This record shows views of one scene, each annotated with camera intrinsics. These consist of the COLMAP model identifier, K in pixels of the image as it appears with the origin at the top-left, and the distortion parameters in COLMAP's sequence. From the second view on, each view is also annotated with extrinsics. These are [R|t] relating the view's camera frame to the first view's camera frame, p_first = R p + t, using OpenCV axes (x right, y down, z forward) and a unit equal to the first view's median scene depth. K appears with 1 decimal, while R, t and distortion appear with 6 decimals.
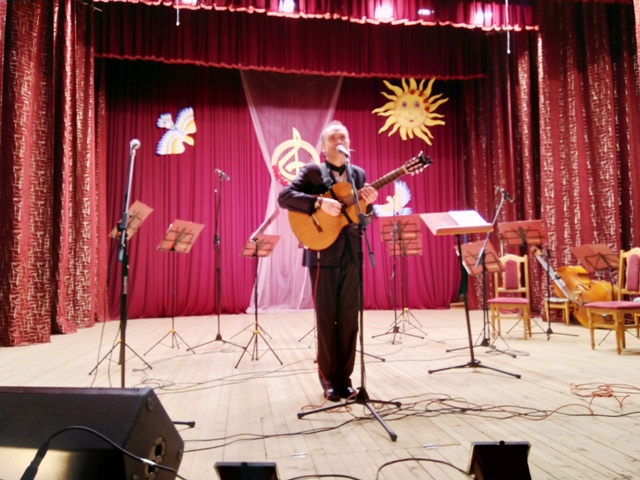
lens RADIAL K [[480.8, 0, 320.0], [0, 480.8, 240.0], [0, 0, 1]] dist [0.159164, -0.229924]
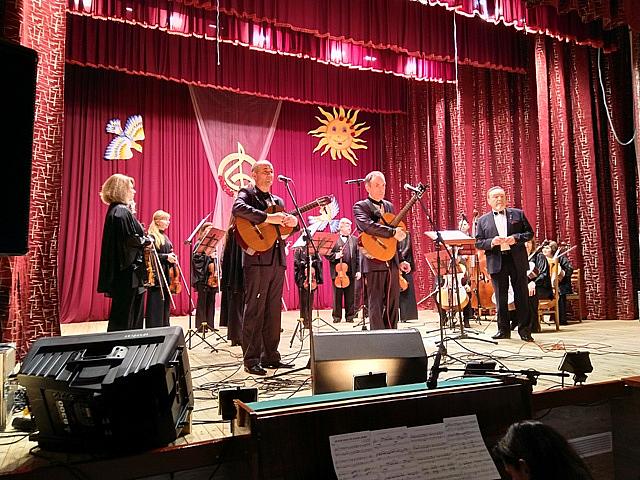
lens RADIAL K [[500.1, 0, 302.4], [0, 500.1, 236.9], [0, 0, 1]] dist [0.107769, -0.147533]
pose [[0.965108, 0.022506, 0.260883, -0.206621], [-0.017442, 0.999612, -0.021710, 0.001887], [-0.261271, 0.016402, 0.965126, -0.115374]]
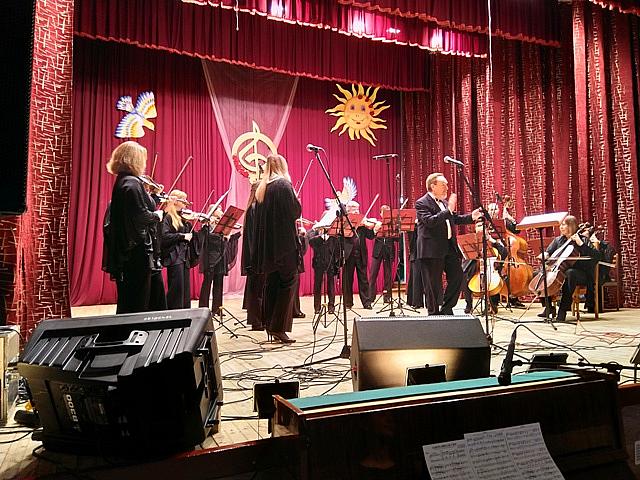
lens RADIAL K [[500.1, 0, 302.4], [0, 500.1, 236.9], [0, 0, 1]] dist [0.107769, -0.147533]
pose [[0.969367, 0.022729, 0.244563, -0.212719], [-0.024765, 0.999679, 0.005255, 0.009533], [-0.244365, -0.011151, 0.969619, -0.073666]]
